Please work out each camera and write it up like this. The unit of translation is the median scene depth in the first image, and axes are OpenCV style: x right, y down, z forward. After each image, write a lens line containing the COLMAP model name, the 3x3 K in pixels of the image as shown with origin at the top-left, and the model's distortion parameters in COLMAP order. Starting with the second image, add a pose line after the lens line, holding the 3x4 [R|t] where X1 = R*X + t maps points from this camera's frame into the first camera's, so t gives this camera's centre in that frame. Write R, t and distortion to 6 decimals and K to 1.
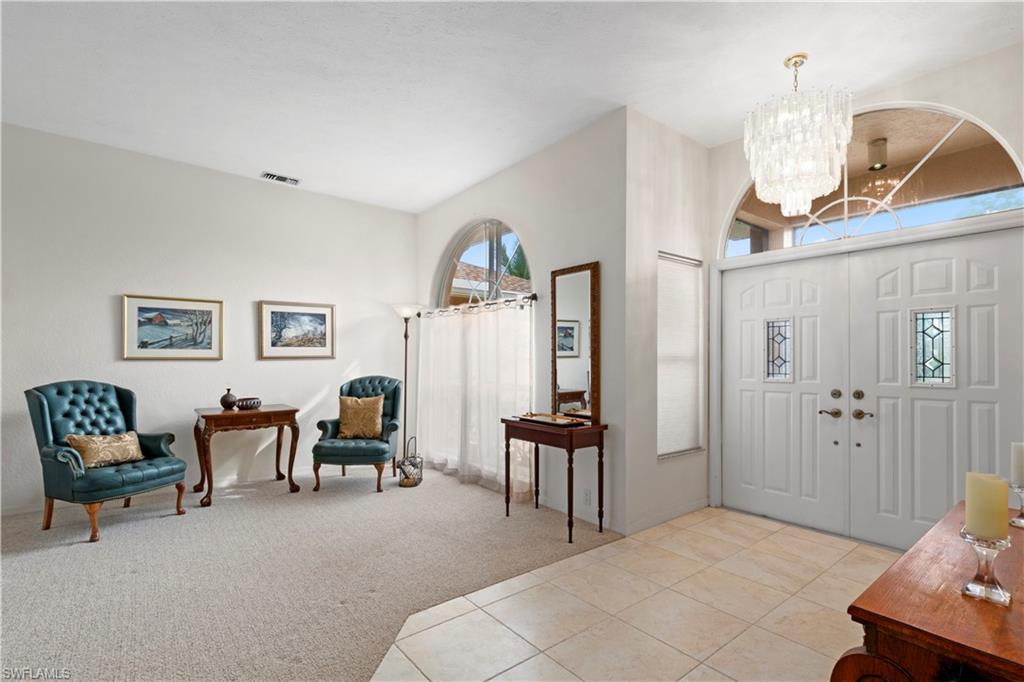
lens RADIAL K [[470.3, 0, 515.3], [0, 470.3, 355.7], [0, 0, 1]] dist [0.000485, 0.000274]
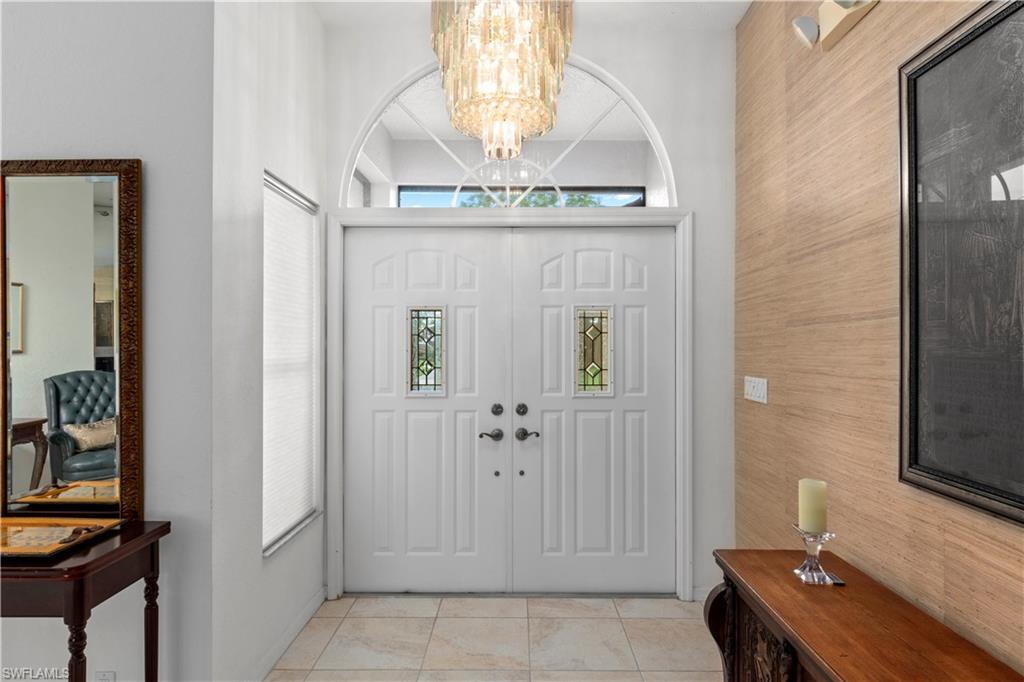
lens RADIAL K [[570.9, 0, 511.5], [0, 570.9, 344.4], [0, 0, 1]] dist [-0.002936, 0.000209]
pose [[0.636405, -0.001447, 0.771354, -0.018702], [-0.005144, 0.999968, 0.006120, -0.030717], [-0.771338, -0.007862, 0.636377, 0.389736]]
